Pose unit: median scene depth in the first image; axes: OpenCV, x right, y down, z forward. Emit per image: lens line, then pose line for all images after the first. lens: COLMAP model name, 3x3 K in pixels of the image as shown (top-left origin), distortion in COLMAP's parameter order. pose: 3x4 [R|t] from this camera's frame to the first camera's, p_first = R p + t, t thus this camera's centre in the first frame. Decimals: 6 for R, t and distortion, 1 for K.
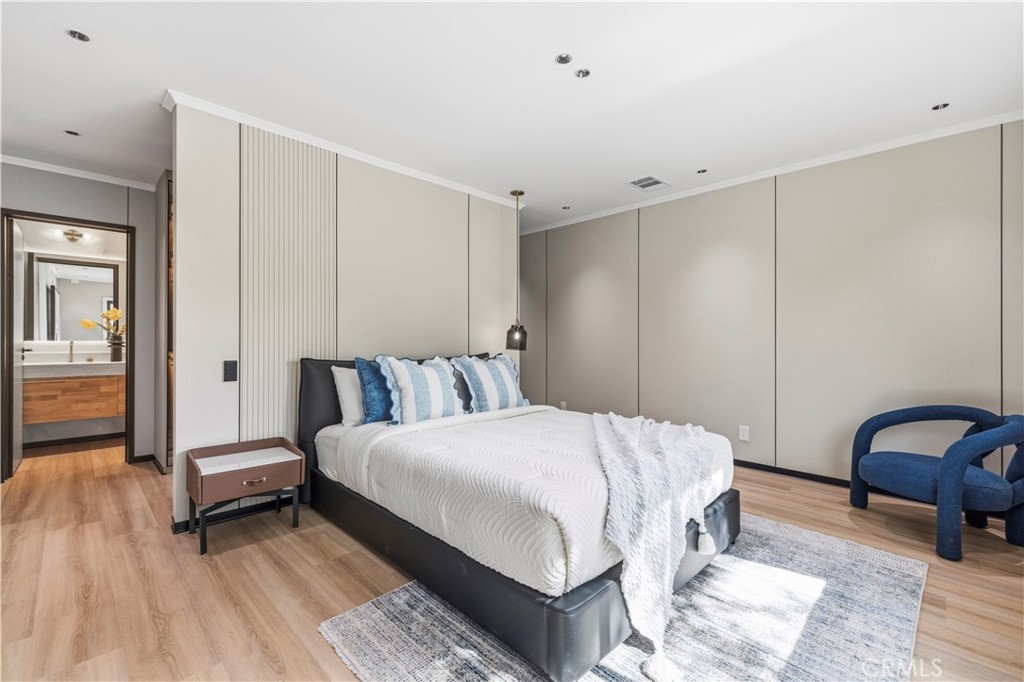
lens RADIAL K [[432.3, 0, 508.0], [0, 432.3, 339.6], [0, 0, 1]] dist [0.008705, -0.001605]
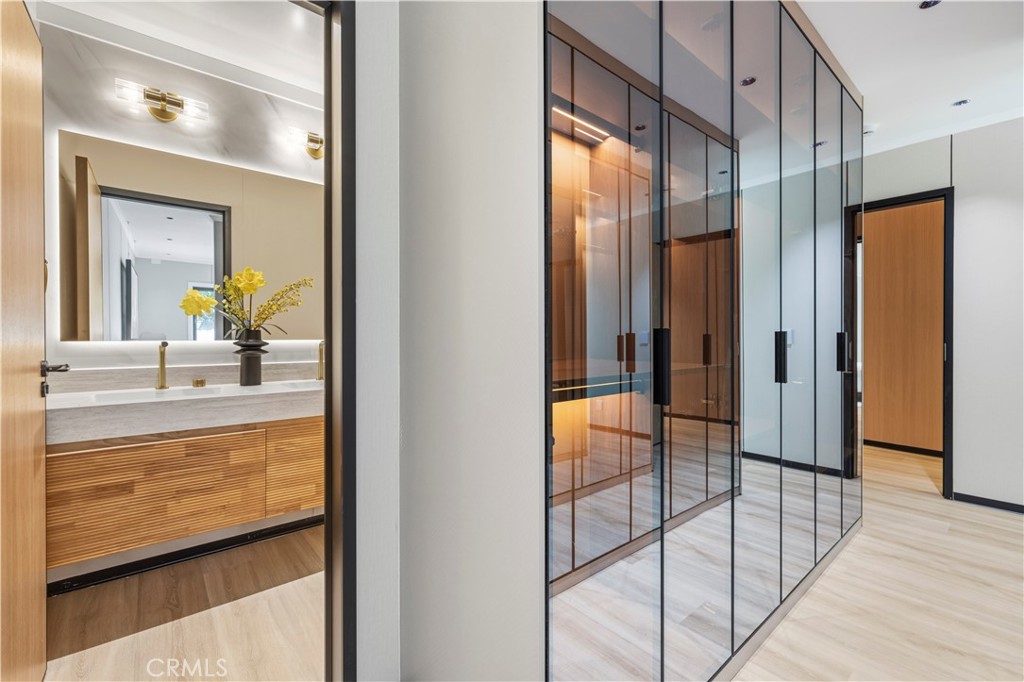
lens RADIAL K [[432.3, 0, 512.7], [0, 432.3, 342.6], [0, 0, 1]] dist [0.008705, -0.001605]
pose [[0.995996, -0.001223, -0.089392, -0.604204], [0.001952, 0.999965, 0.008074, 0.001189], [0.089379, -0.008216, 0.995964, 0.587089]]
